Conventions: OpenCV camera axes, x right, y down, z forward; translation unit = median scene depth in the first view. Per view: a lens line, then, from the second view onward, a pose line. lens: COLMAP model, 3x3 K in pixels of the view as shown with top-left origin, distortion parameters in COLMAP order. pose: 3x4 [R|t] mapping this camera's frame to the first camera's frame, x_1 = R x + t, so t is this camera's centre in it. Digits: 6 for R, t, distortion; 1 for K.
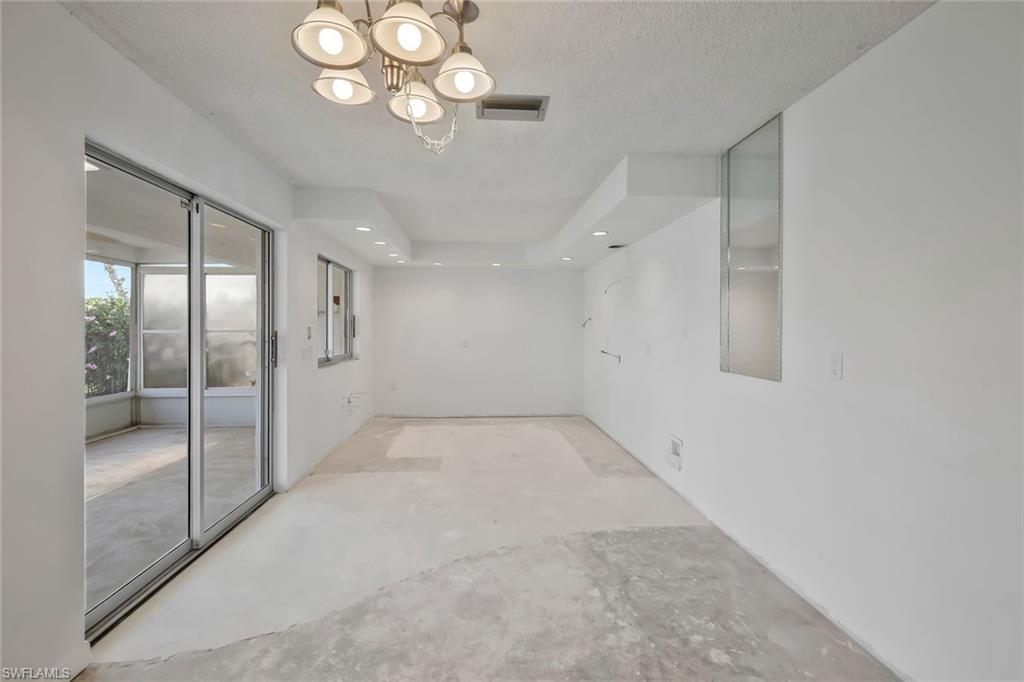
lens RADIAL K [[455.0, 0, 518.2], [0, 455.0, 324.9], [0, 0, 1]] dist [0.003282, -0.000047]
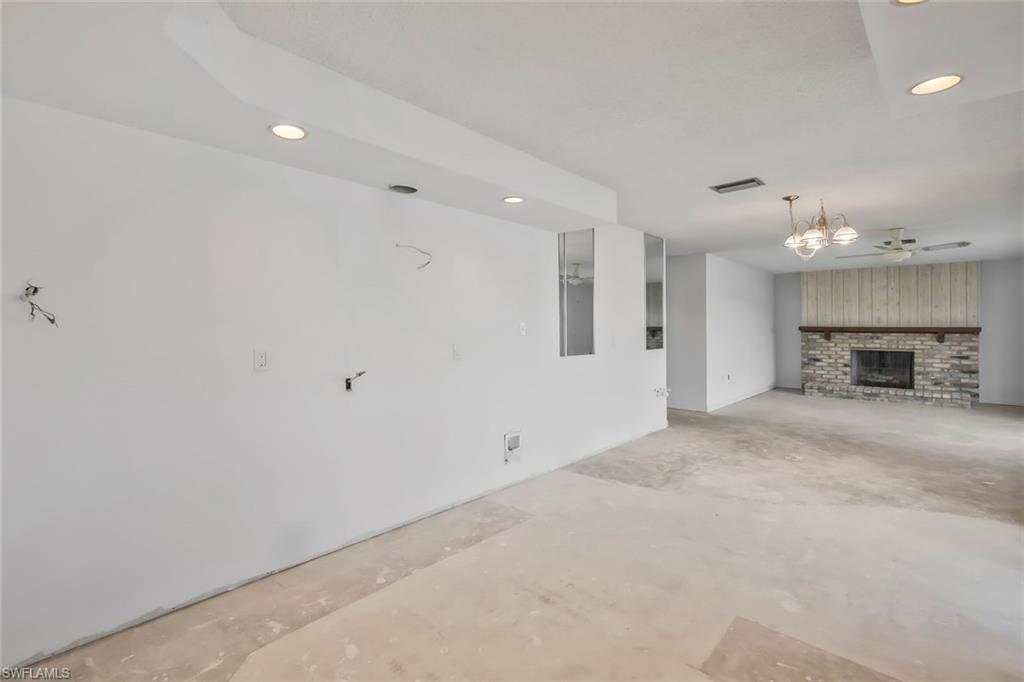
lens RADIAL K [[462.9, 0, 512.0], [0, 462.9, 341.0], [0, 0, 1]] dist [-0.001233, -0.000208]
pose [[-0.673456, -0.027881, 0.738701, -0.518191], [-0.009811, 0.999538, 0.028781, 0.013287], [-0.739162, 0.012136, -0.673419, 2.114690]]
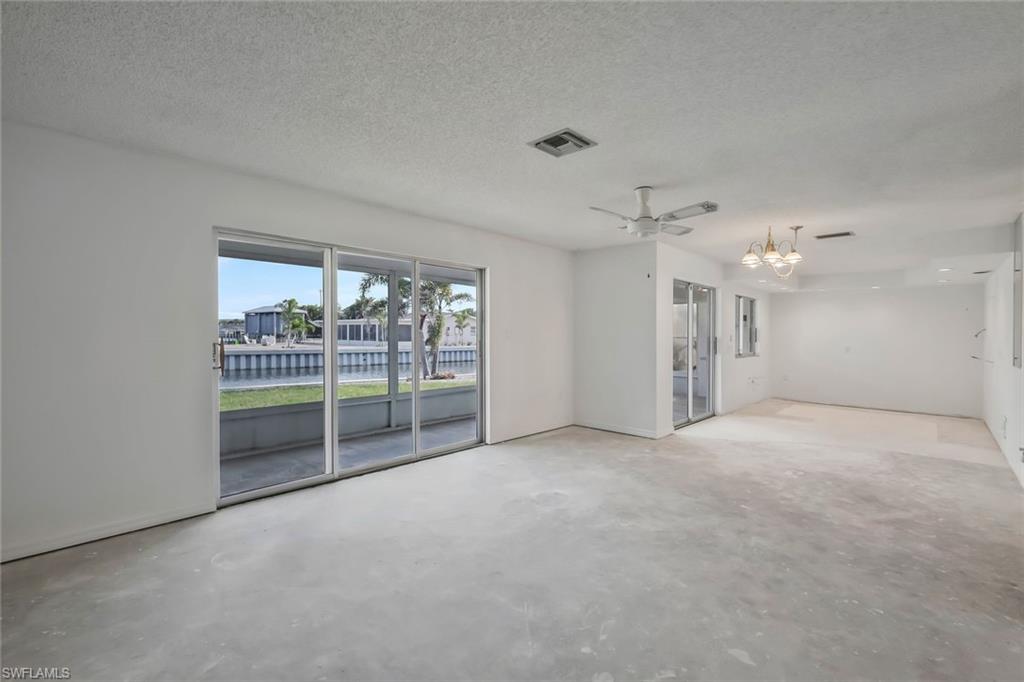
lens RADIAL K [[447.0, 0, 512.0], [0, 447.0, 341.0], [0, 0, 1]] dist [-0.000894, -0.000104]
pose [[0.661801, 0.014905, -0.749532, 0.455123], [-0.001081, 0.999820, 0.018928, -0.008792], [0.749679, -0.011716, 0.661698, -1.252368]]
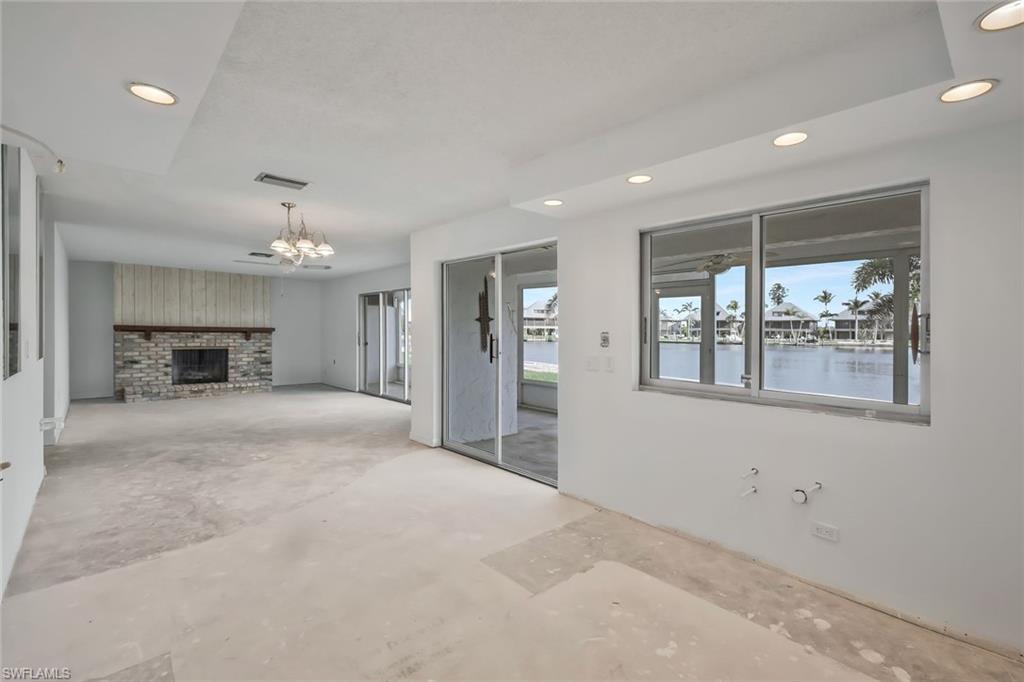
lens RADIAL K [[458.5, 0, 510.3], [0, 458.5, 331.1], [0, 0, 1]] dist [0.008496, 0.000225]
pose [[-0.799987, -0.015138, -0.599827, 0.246654], [-0.012508, 0.999885, -0.008552, 0.016028], [0.599887, 0.000661, -0.800084, 2.131425]]
